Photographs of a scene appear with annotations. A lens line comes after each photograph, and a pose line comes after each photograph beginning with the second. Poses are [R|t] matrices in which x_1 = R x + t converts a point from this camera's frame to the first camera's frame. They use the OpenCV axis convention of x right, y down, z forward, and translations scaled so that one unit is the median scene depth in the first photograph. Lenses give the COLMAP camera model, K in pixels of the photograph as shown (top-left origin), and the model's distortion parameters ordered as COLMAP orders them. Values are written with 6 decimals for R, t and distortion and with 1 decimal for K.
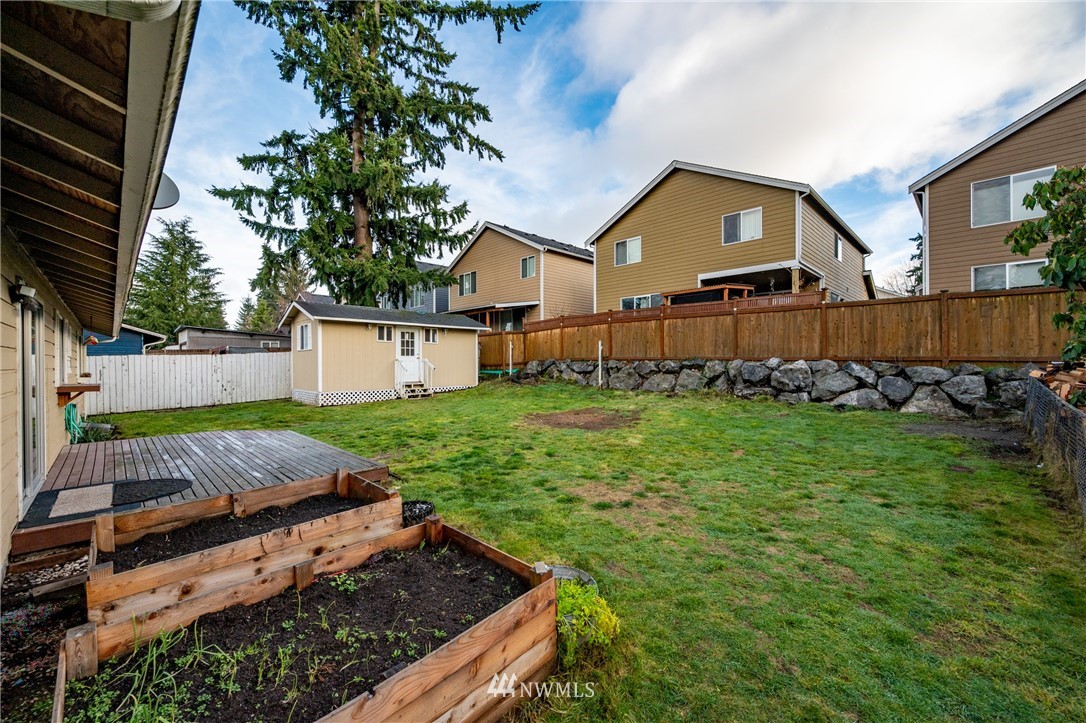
lens RADIAL K [[435.6, 0, 539.9], [0, 435.6, 361.9], [0, 0, 1]] dist [-0.000637, 0.000176]
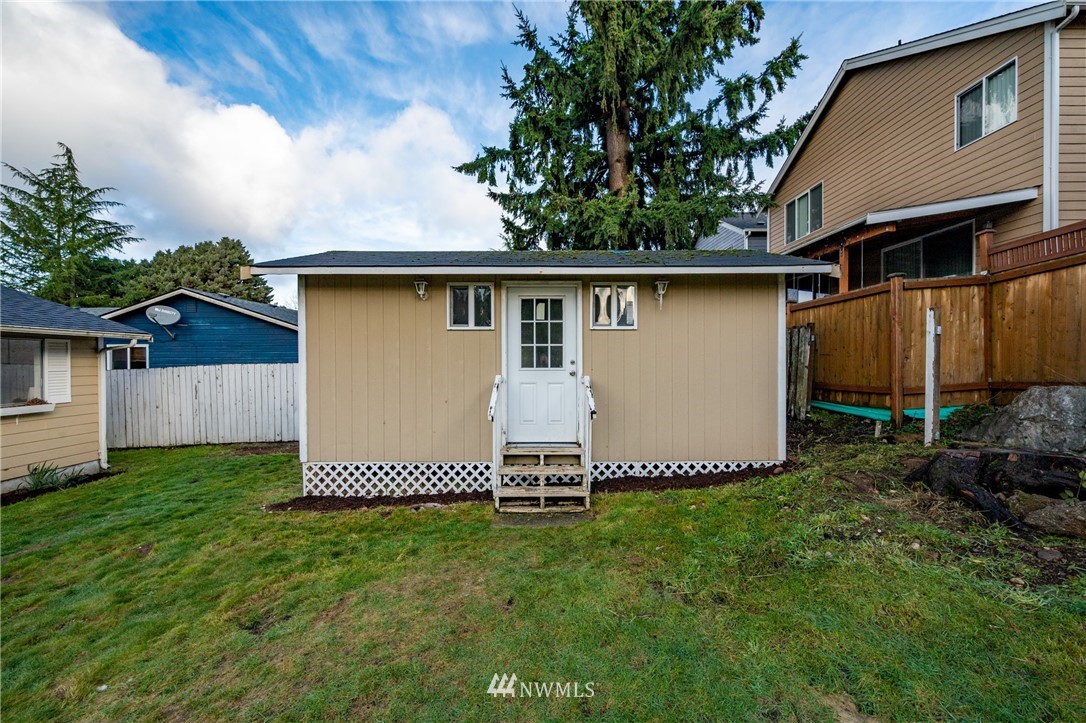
lens RADIAL K [[435.6, 0, 535.3], [0, 435.6, 364.9], [0, 0, 1]] dist [-0.000637, 0.000176]
pose [[0.720294, 0.007408, -0.693629, -0.054805], [0.002996, 0.999900, 0.013790, -0.017116], [0.693662, -0.012011, 0.720200, 0.614515]]
